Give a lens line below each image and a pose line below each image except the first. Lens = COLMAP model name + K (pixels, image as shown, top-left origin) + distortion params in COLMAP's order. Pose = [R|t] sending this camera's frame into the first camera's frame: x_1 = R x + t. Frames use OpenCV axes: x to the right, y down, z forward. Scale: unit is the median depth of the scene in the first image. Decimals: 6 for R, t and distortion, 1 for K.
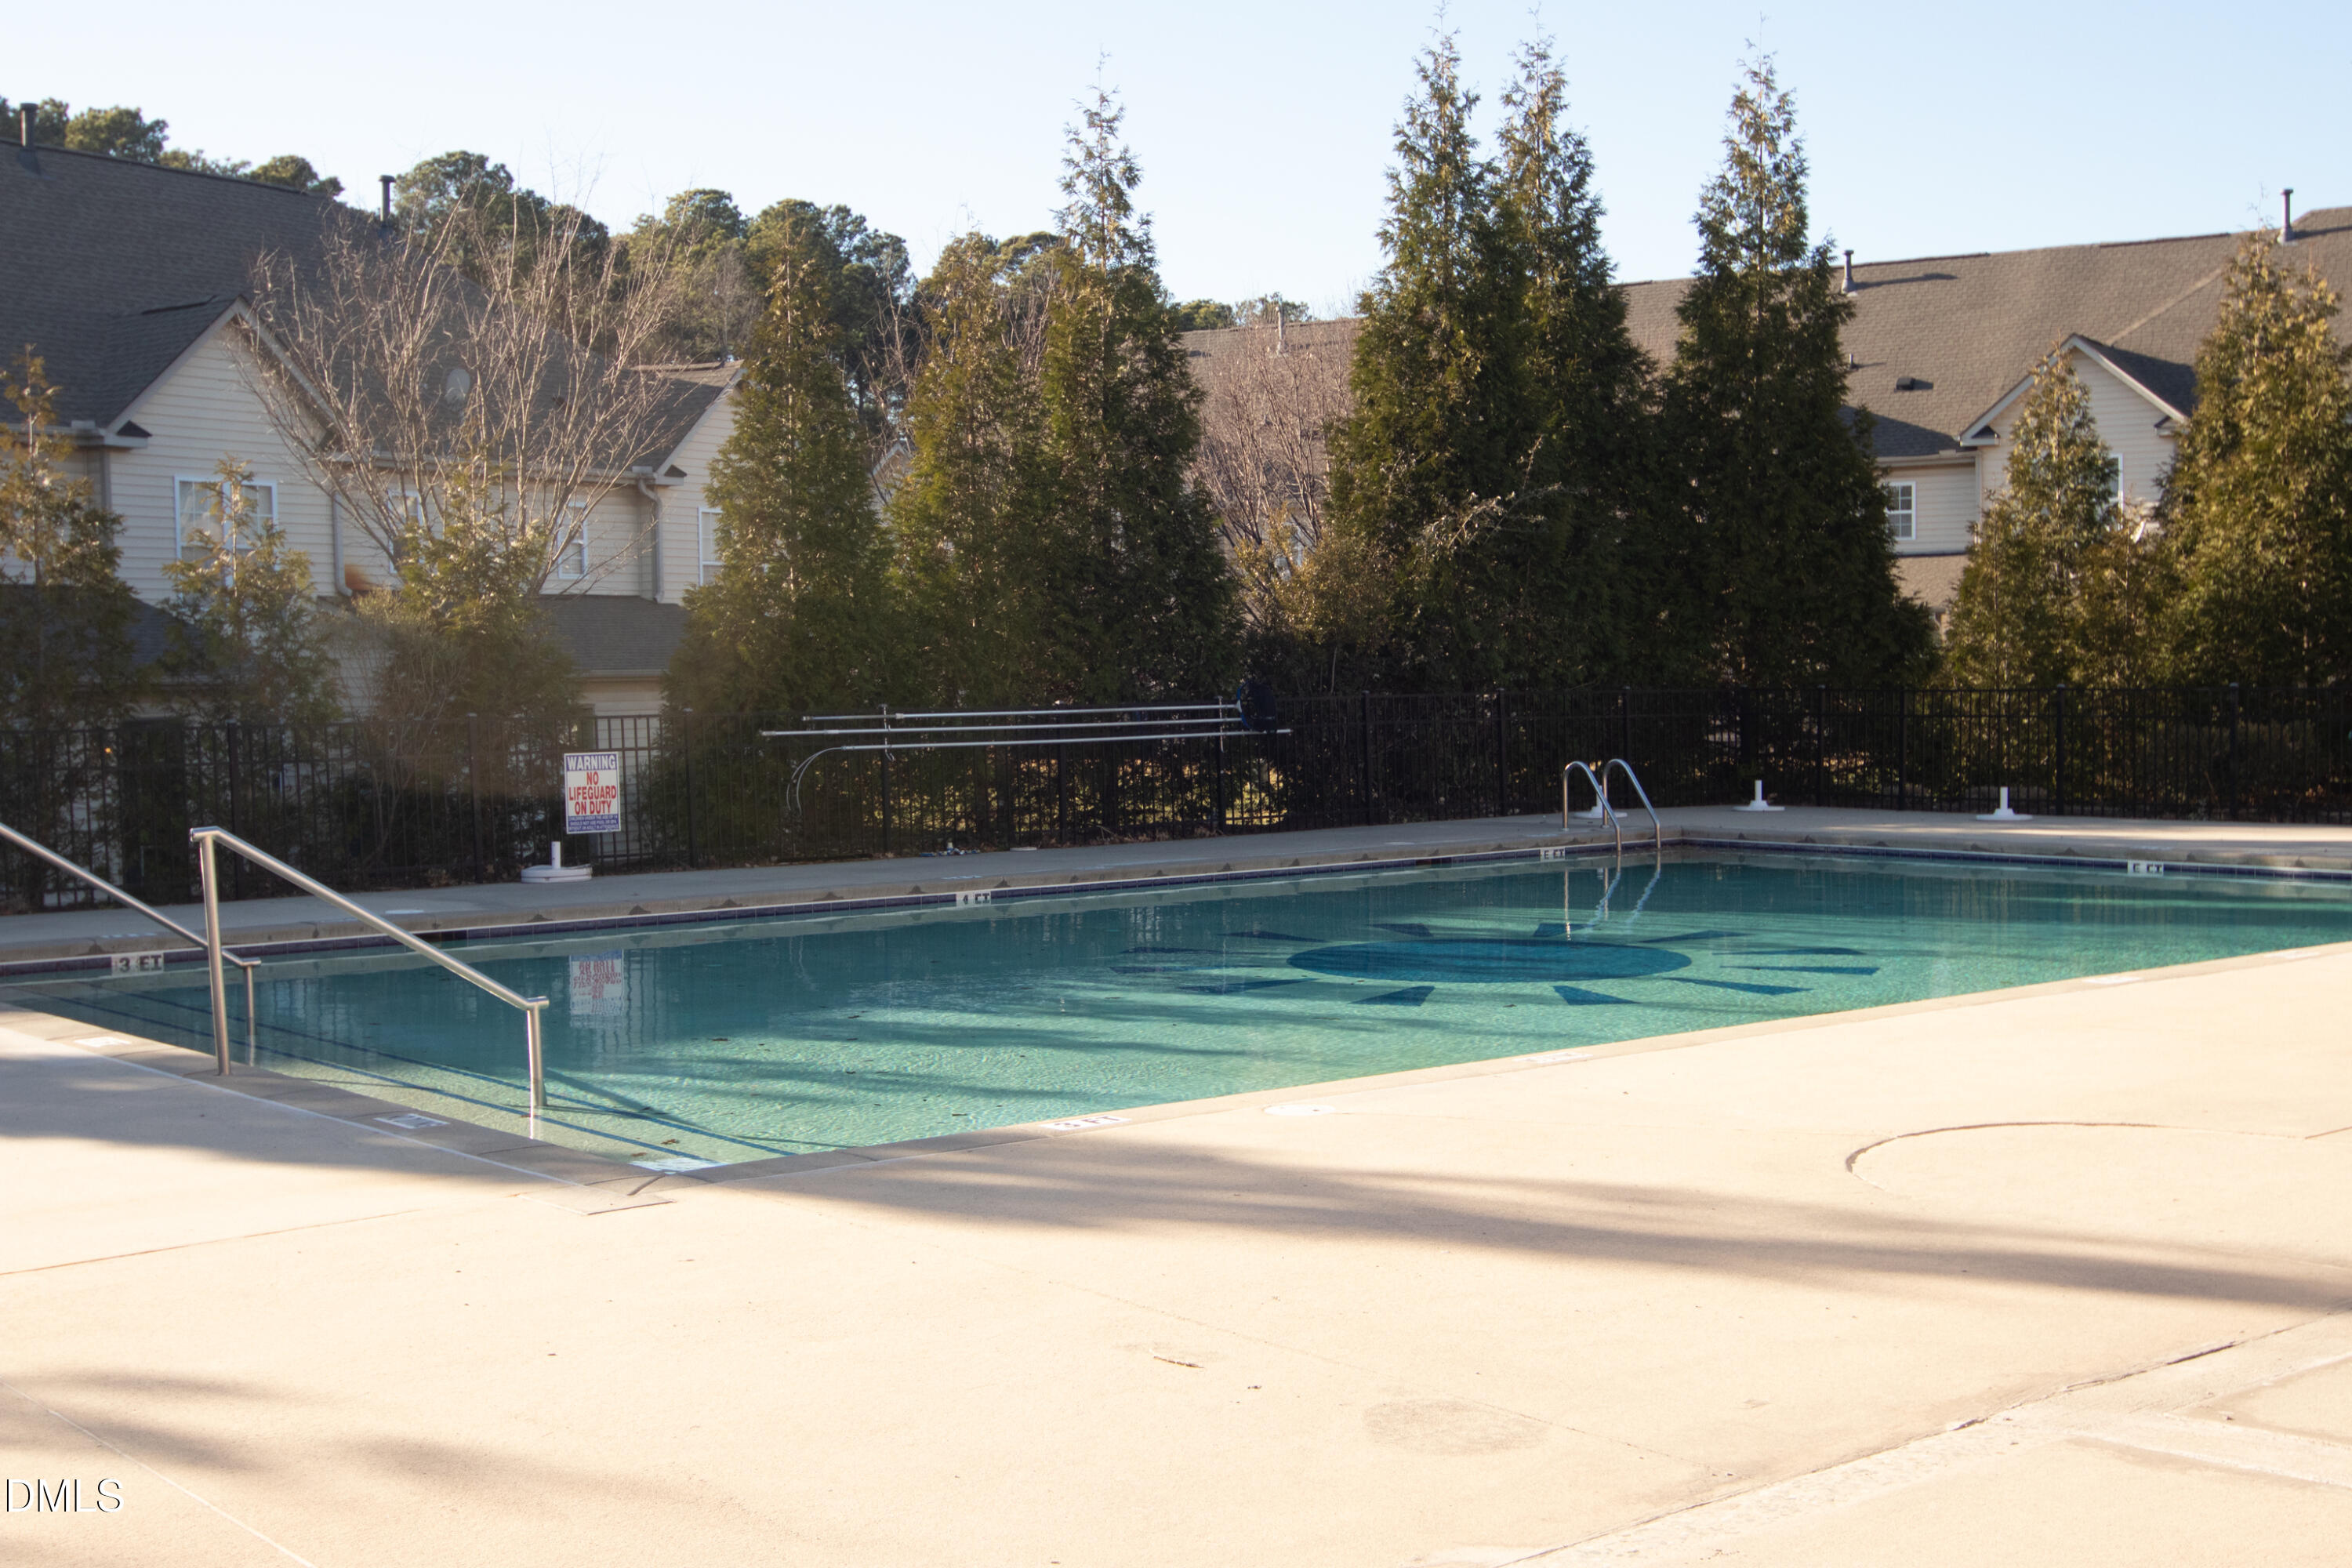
lens RADIAL K [[2930.6, 0, 1176.0], [0, 2930.6, 784.0], [0, 0, 1]] dist [0.007649, 0.029327]
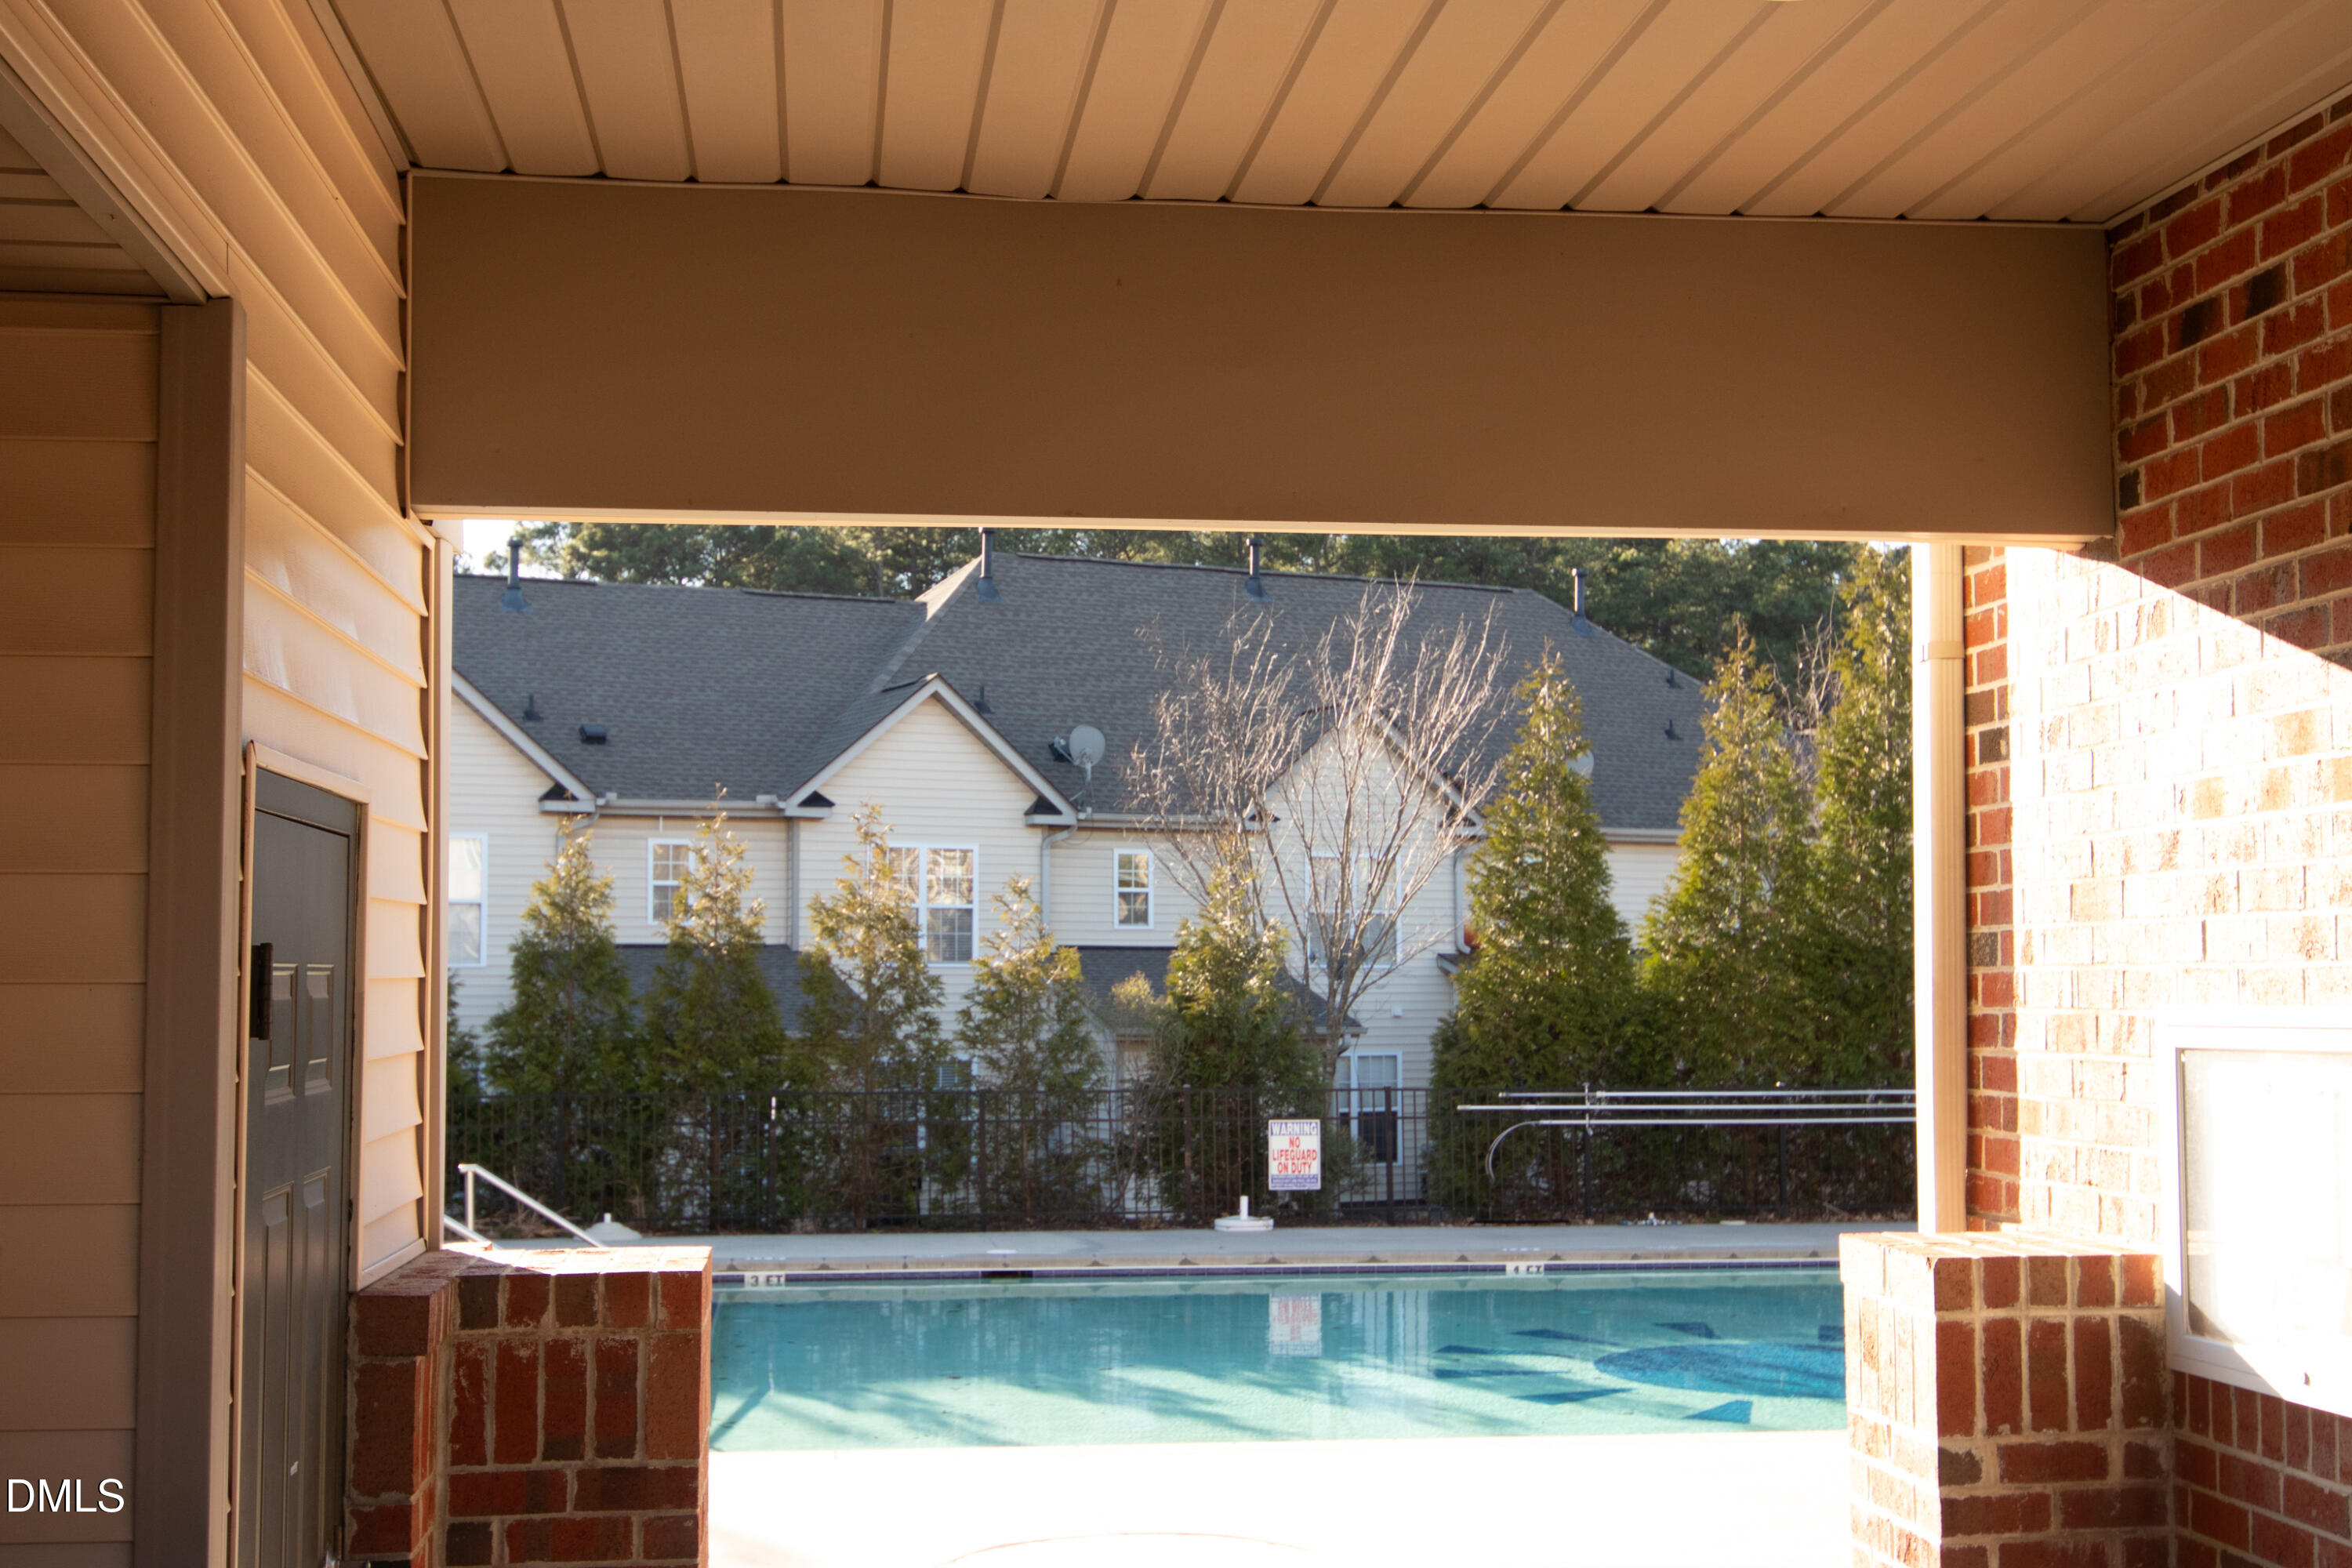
lens RADIAL K [[2930.6, 0, 1176.0], [0, 2930.6, 784.0], [0, 0, 1]] dist [0.007649, 0.029327]
pose [[0.842761, -0.023003, -0.537797, 0.402198], [-0.033002, 0.994999, -0.094275, -0.033223], [0.537276, 0.097200, 0.837787, -0.017695]]
